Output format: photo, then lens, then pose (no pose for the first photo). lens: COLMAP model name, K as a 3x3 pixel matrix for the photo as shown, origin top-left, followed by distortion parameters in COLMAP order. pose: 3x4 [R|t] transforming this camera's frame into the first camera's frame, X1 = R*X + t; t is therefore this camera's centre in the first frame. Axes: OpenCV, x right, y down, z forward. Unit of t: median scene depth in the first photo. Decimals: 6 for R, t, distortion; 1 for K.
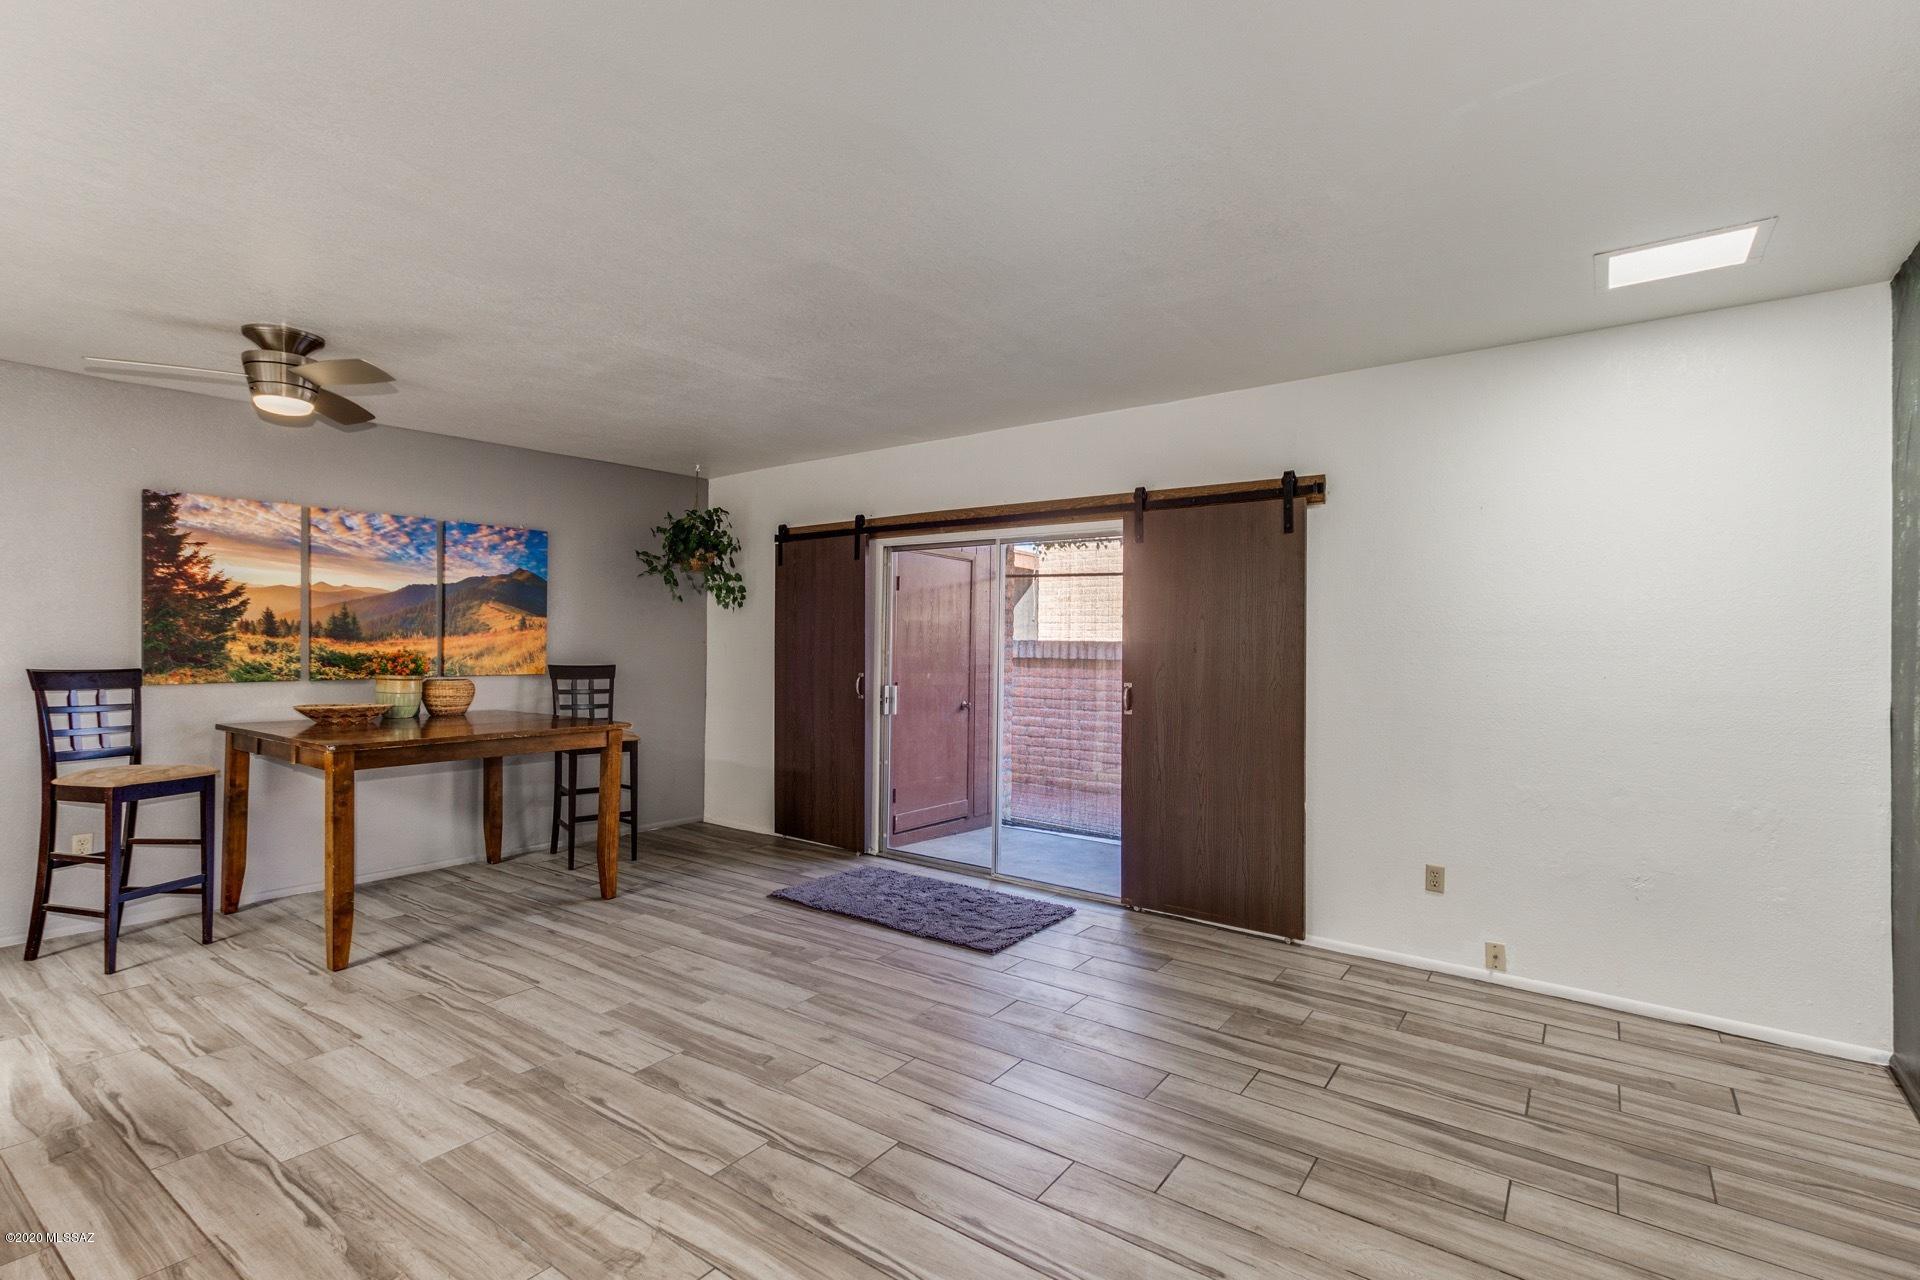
lens RADIAL K [[886.8, 0, 960.0], [0, 886.8, 640.0], [0, 0, 1]] dist [0.012590, -0.000150]
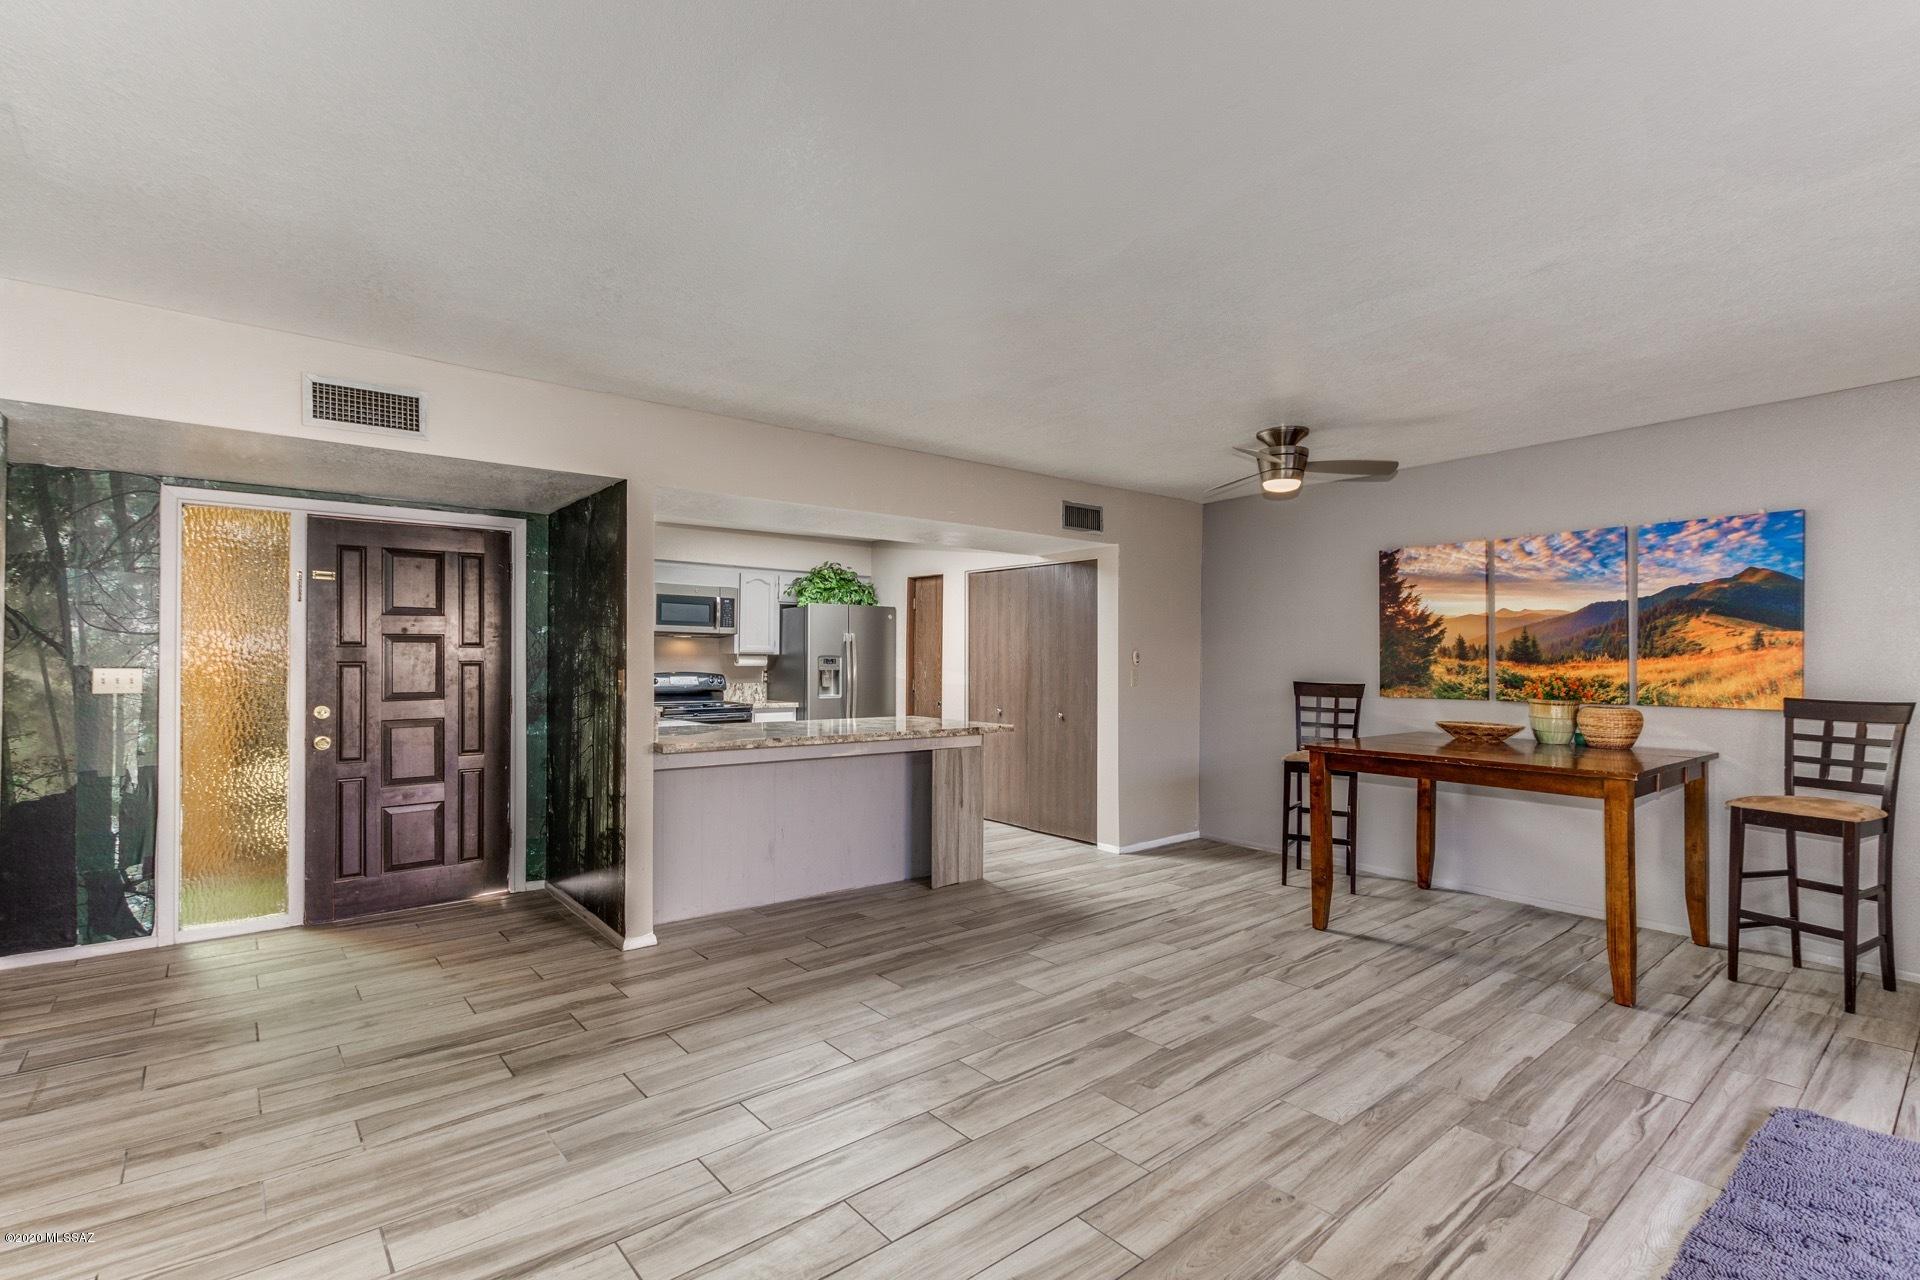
lens RADIAL K [[891.3, 0, 949.4], [0, 891.3, 659.4], [0, 0, 1]] dist [0.012760, -0.000870]
pose [[-0.258413, -0.011693, -0.965964, 0.534334], [-0.006958, 0.999923, -0.010243, 0.012327], [0.966009, 0.004074, -0.258475, 0.705346]]
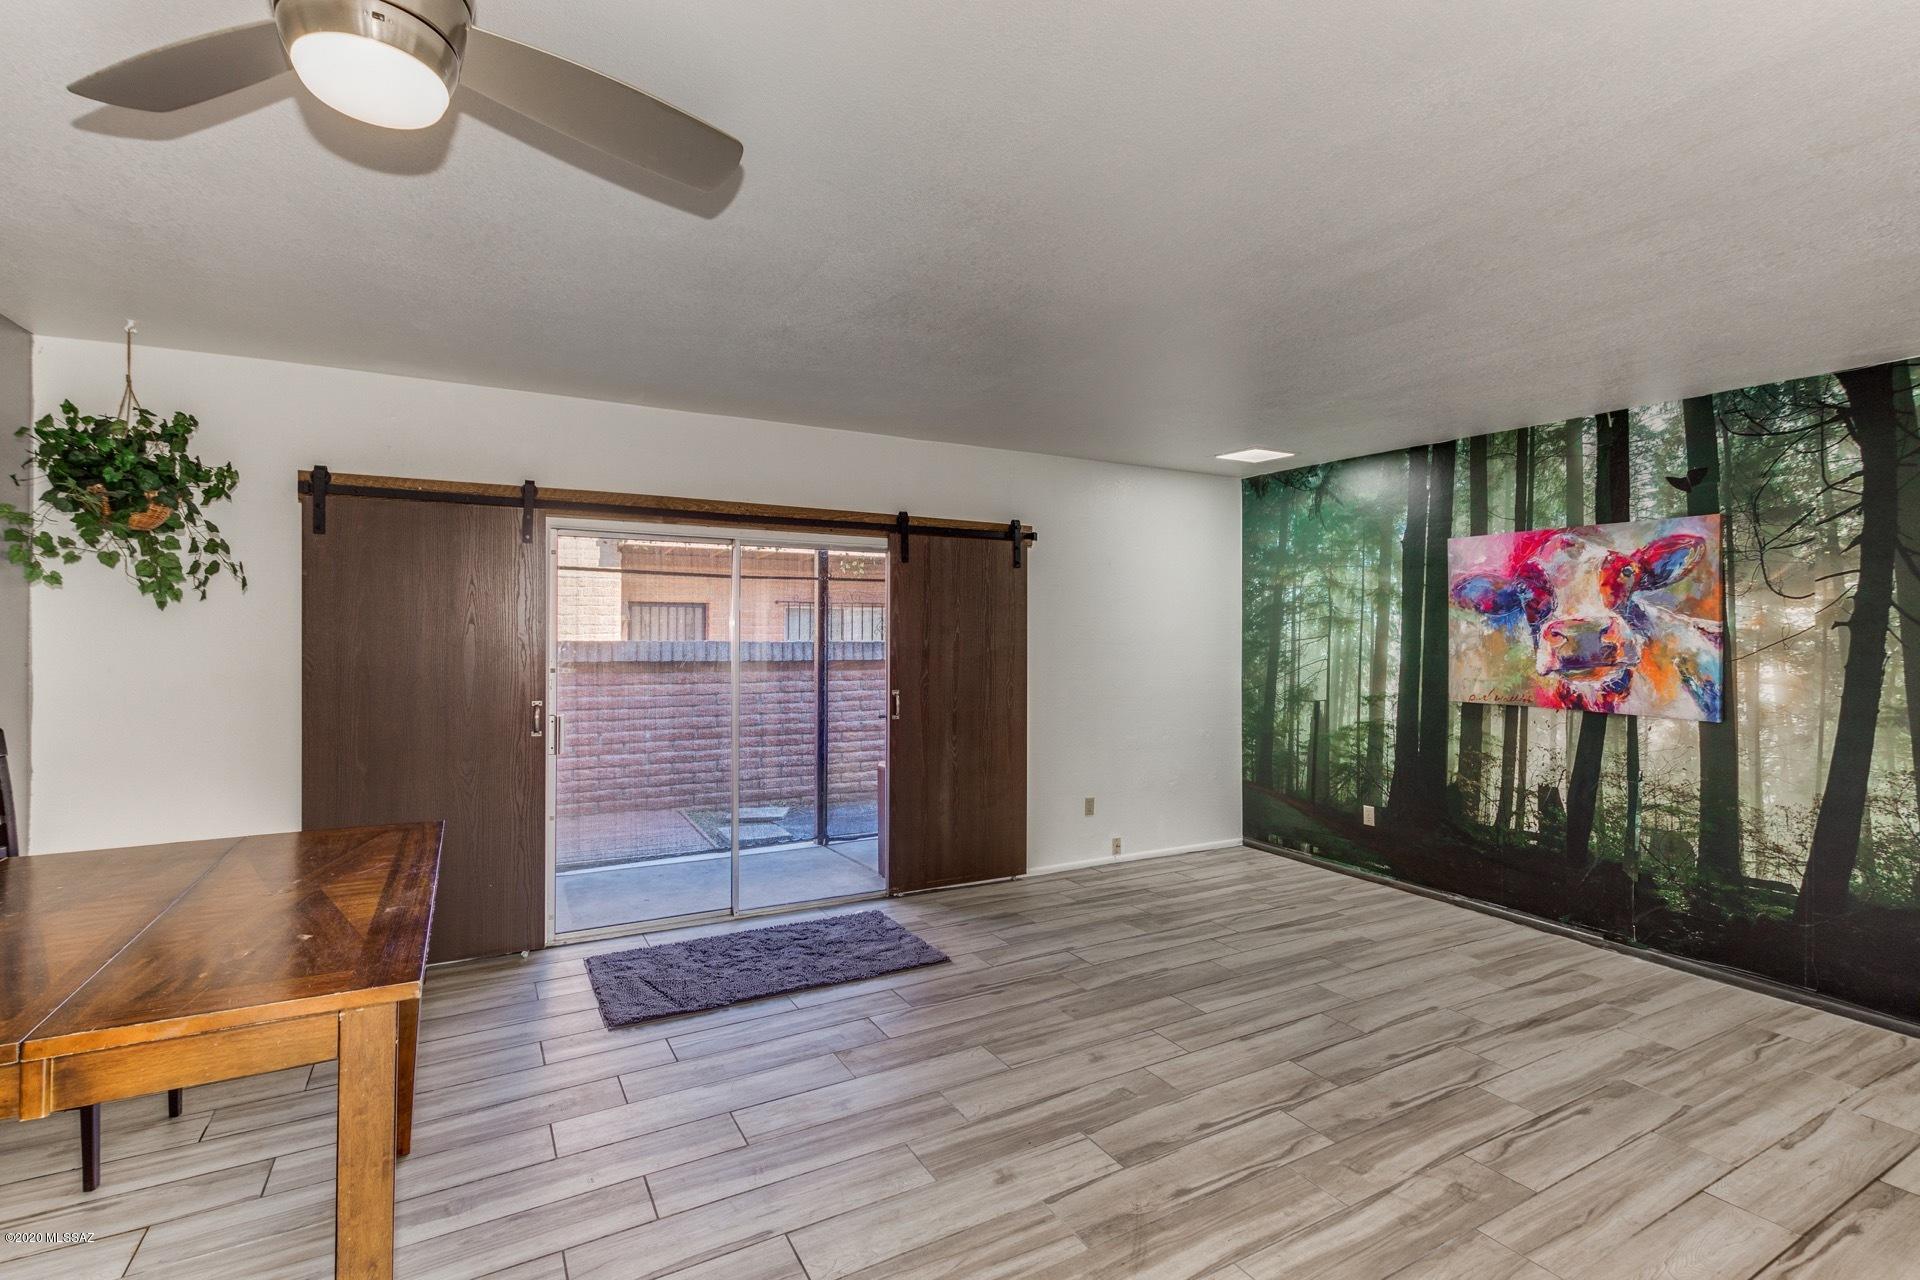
lens RADIAL K [[872.4, 0, 957.7], [0, 872.4, 631.9], [0, 0, 1]] dist [0.010967, -0.000038]
pose [[0.425512, -0.006452, 0.904930, -0.801589], [-0.004169, 0.999950, 0.009089, -0.035029], [-0.904943, -0.007640, 0.425464, 0.513061]]
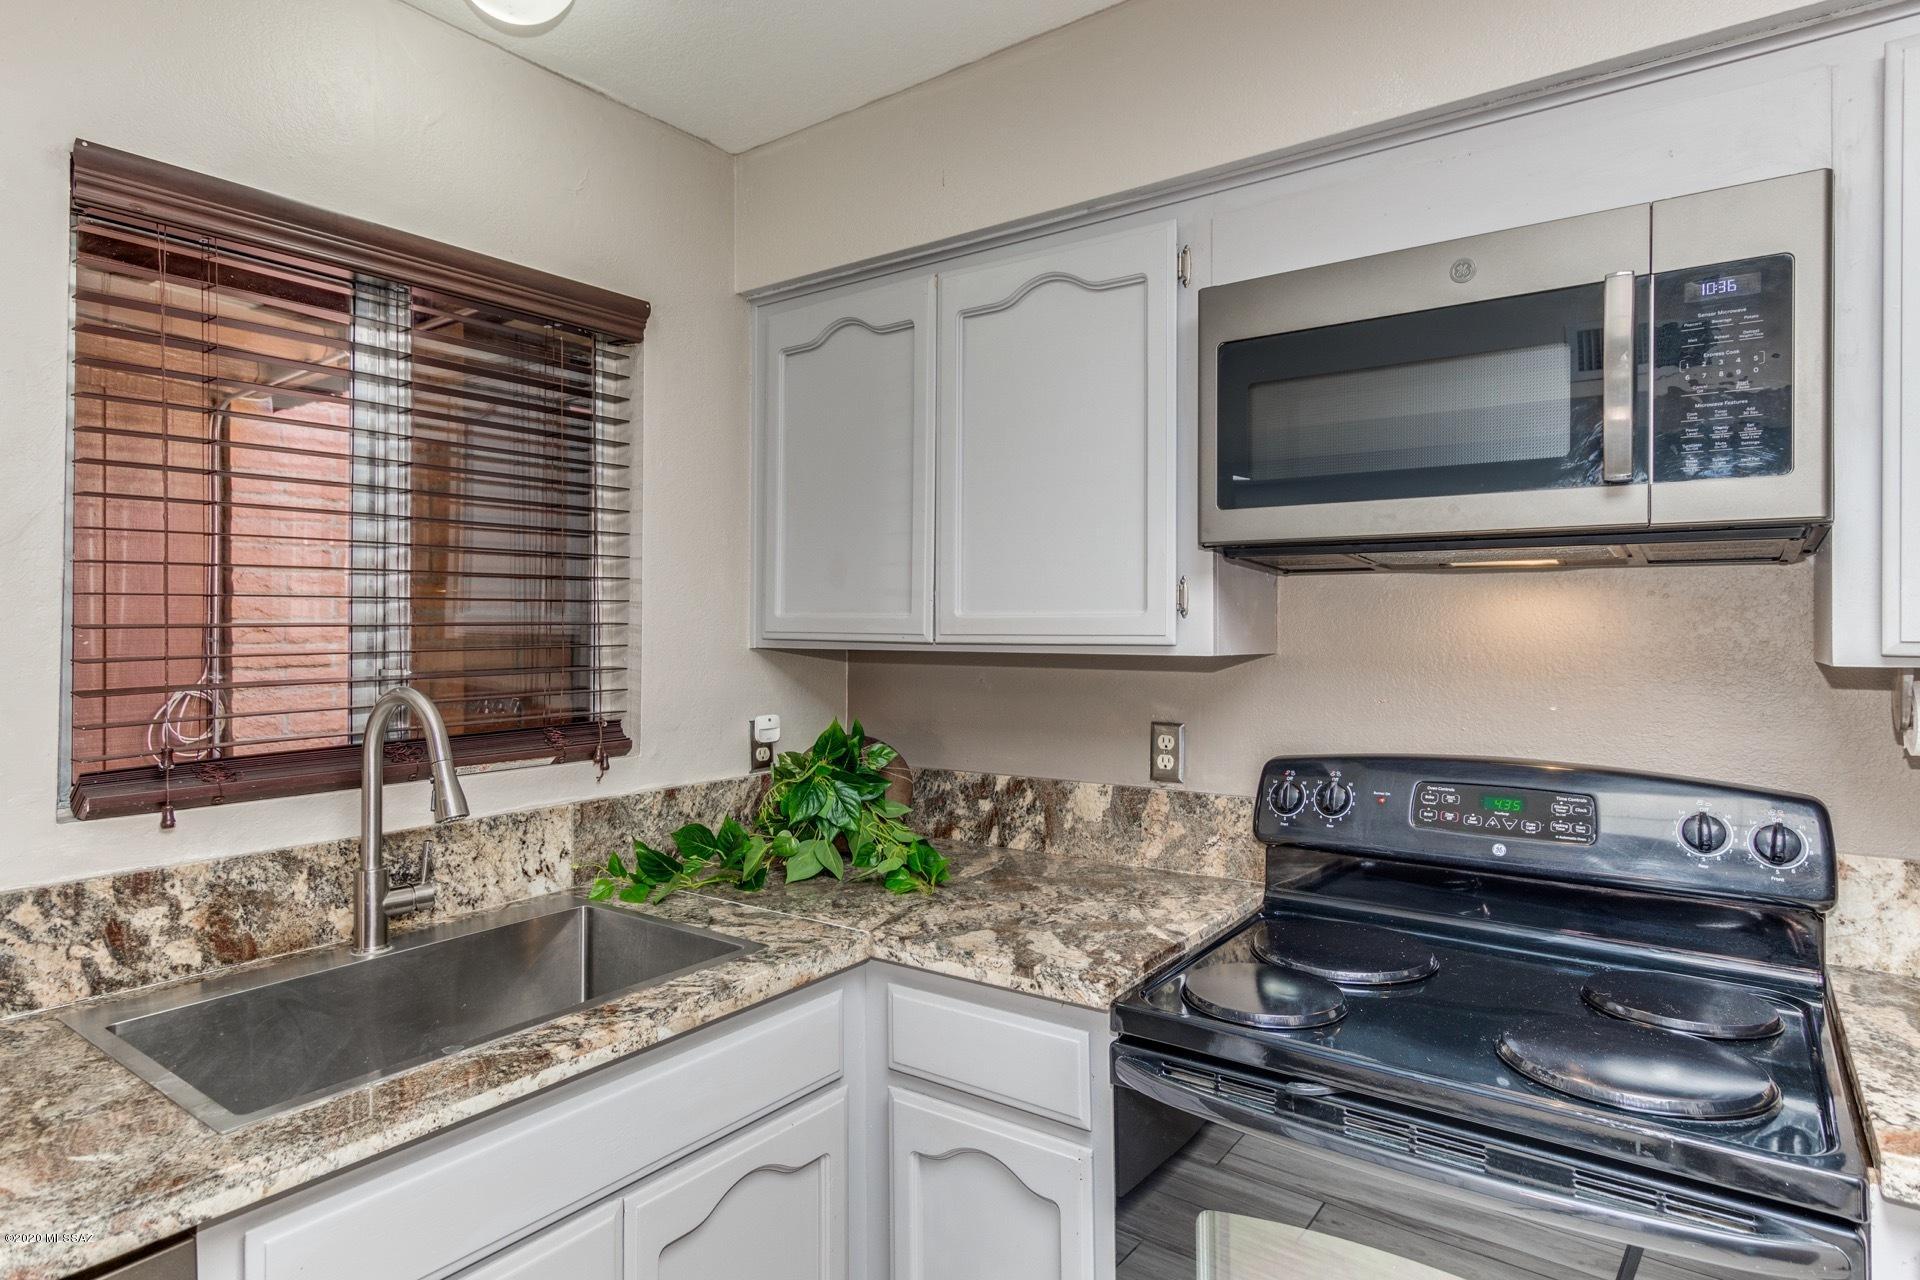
lens RADIAL K [[1065.5, 0, 947.5], [0, 1065.5, 615.9], [0, 0, 1]] dist [0.031065, 0.000026]
pose [[-0.999924, -0.007860, -0.009543, -0.876275], [-0.007756, 0.999910, -0.010956, -0.024063], [0.009629, -0.010881, -0.999894, 0.101924]]
